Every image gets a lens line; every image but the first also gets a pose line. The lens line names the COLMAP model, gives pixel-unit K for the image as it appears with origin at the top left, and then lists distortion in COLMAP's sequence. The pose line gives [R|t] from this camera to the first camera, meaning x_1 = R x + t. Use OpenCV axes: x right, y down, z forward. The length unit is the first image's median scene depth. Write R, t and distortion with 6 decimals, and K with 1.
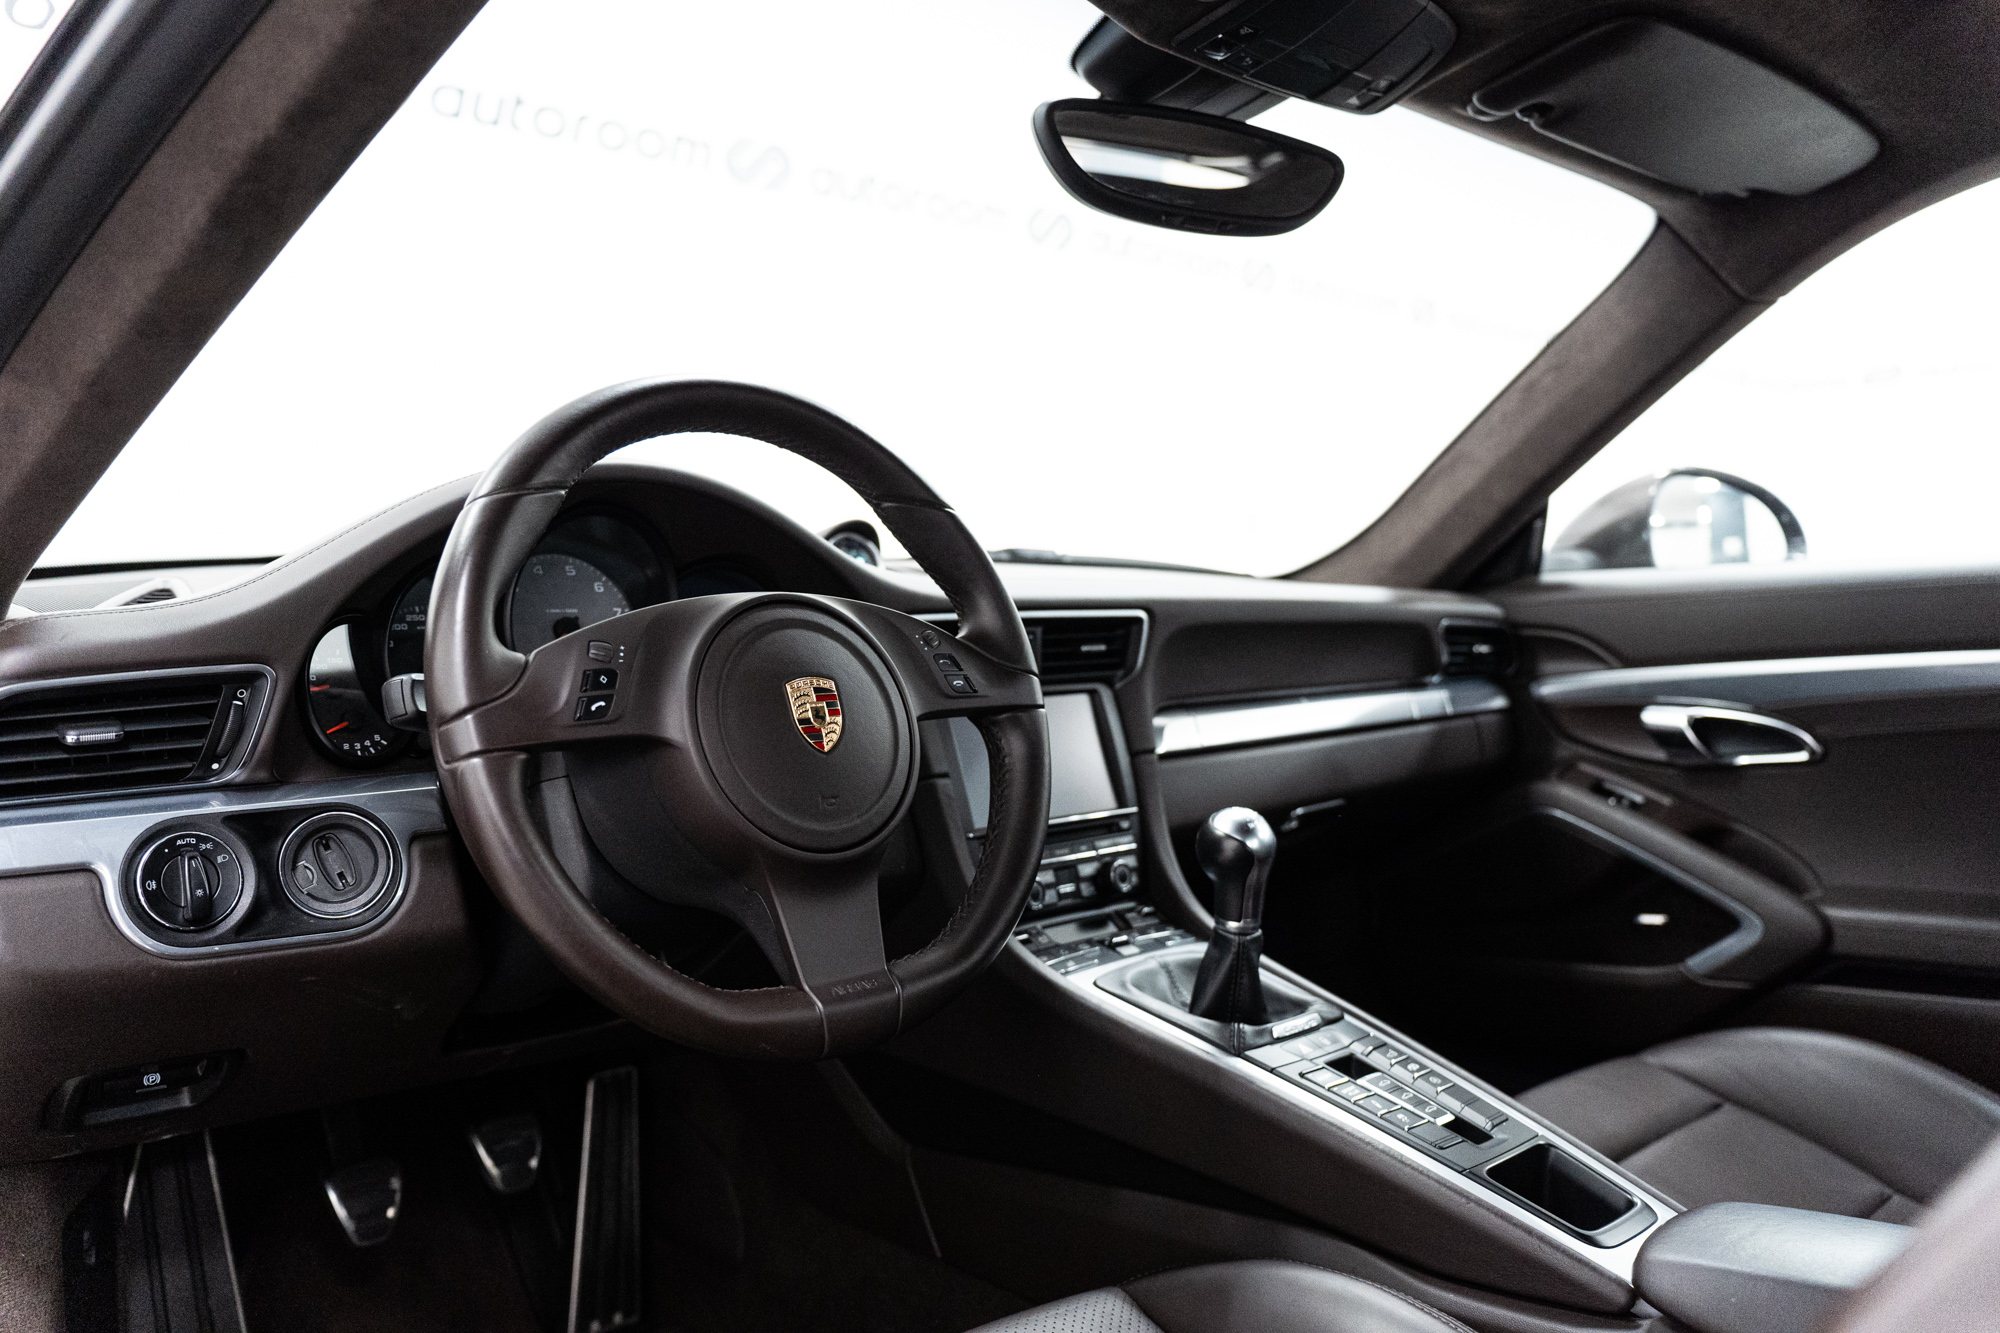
lens RADIAL K [[1608.6, 0, 1000.0], [0, 1608.6, 666.5], [0, 0, 1]] dist [0.002152, -0.000680]
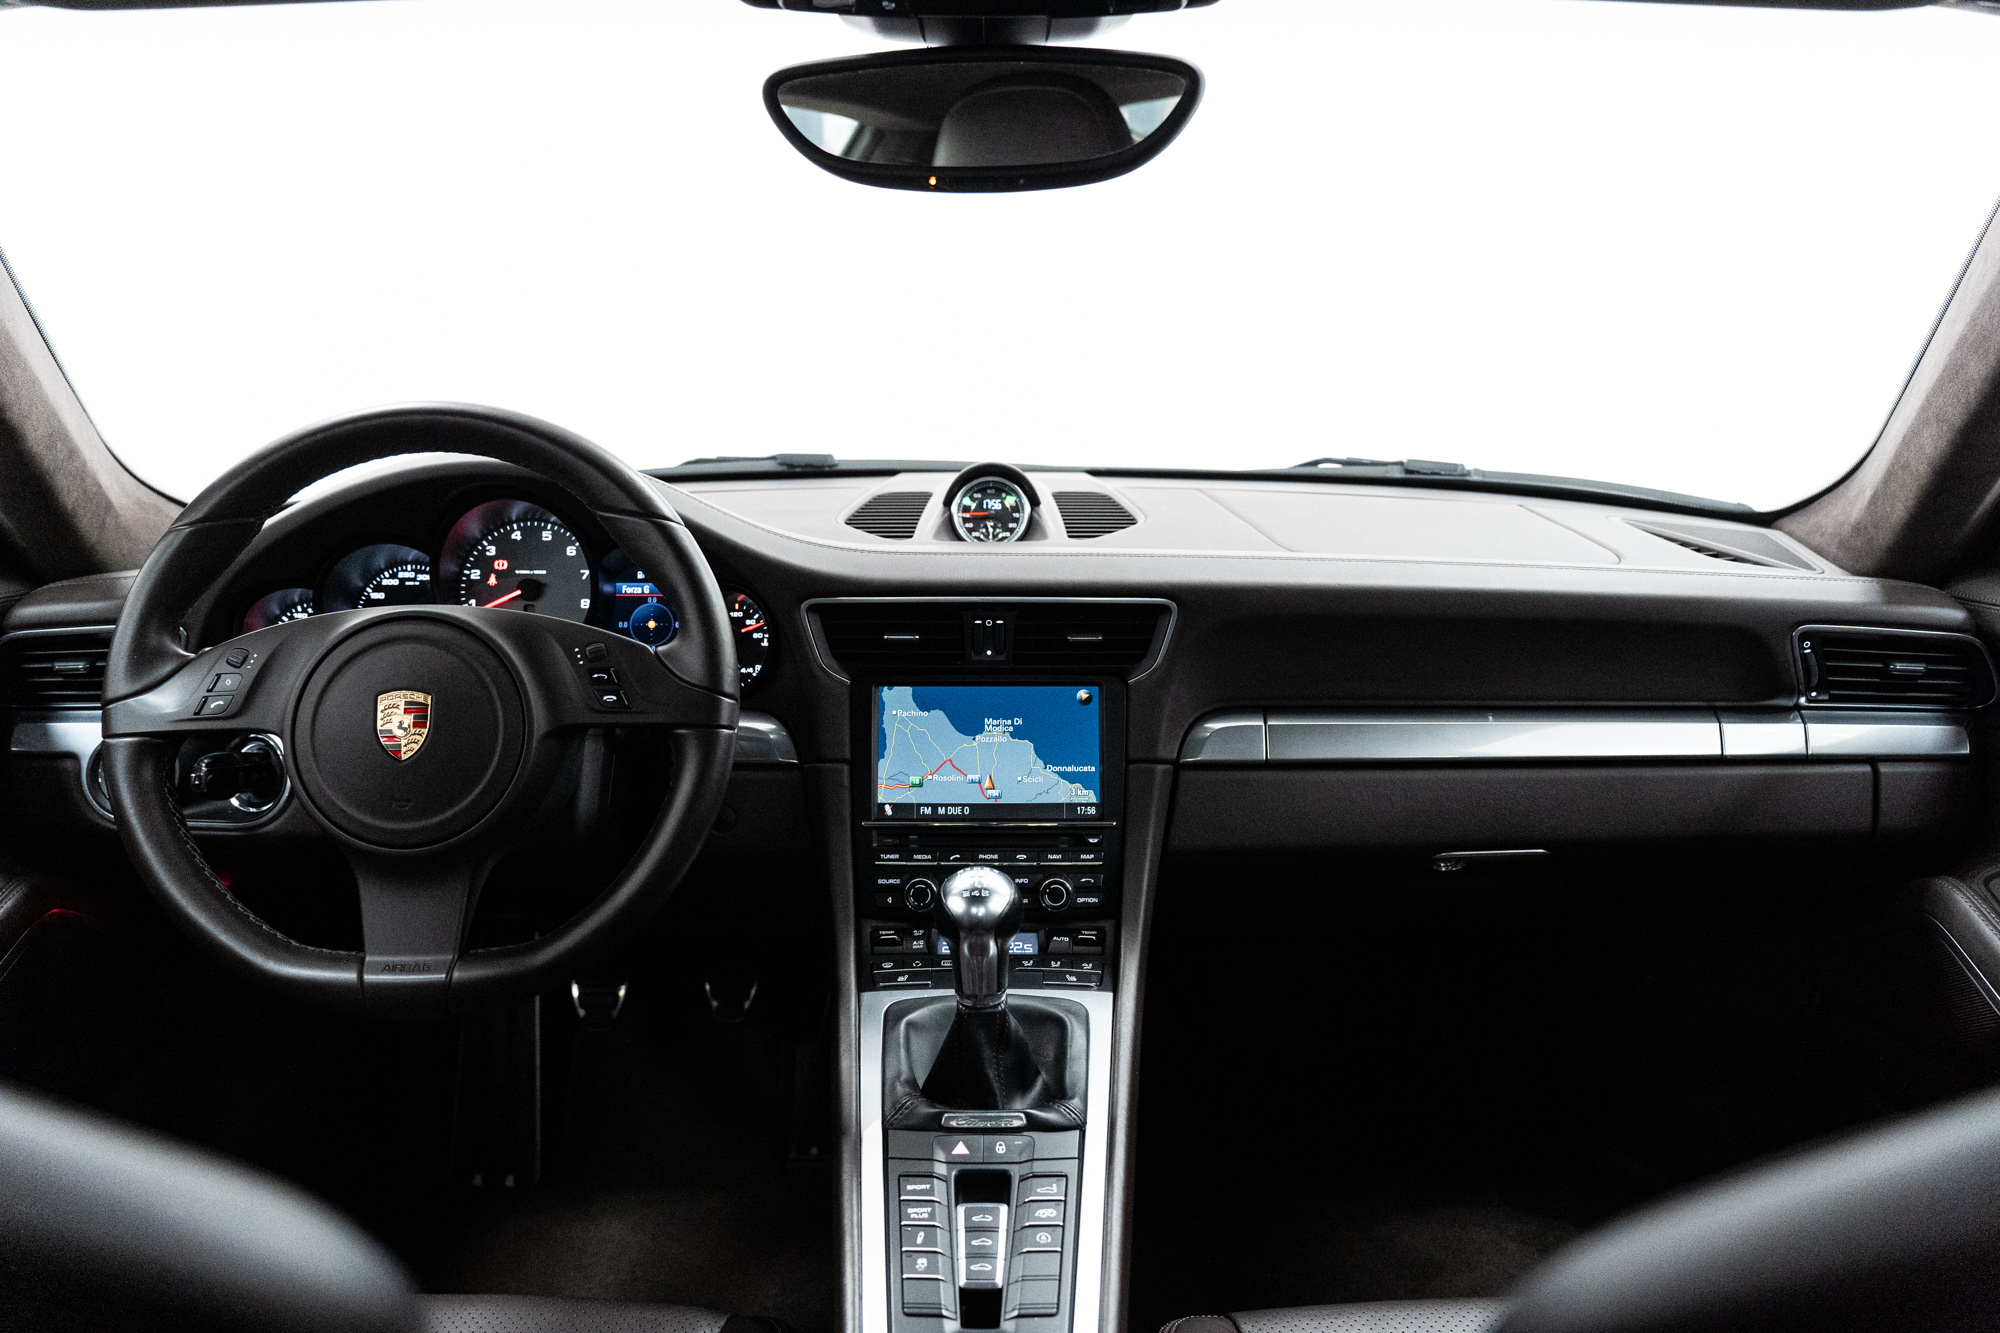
lens RADIAL K [[1608.6, 0, 1000.0], [0, 1608.6, 666.5], [0, 0, 1]] dist [0.002152, -0.000680]
pose [[0.724610, 0.141296, -0.674519, 0.909491], [-0.038323, 0.985503, 0.165271, -0.205387], [0.688093, -0.093907, 0.719520, 0.476889]]
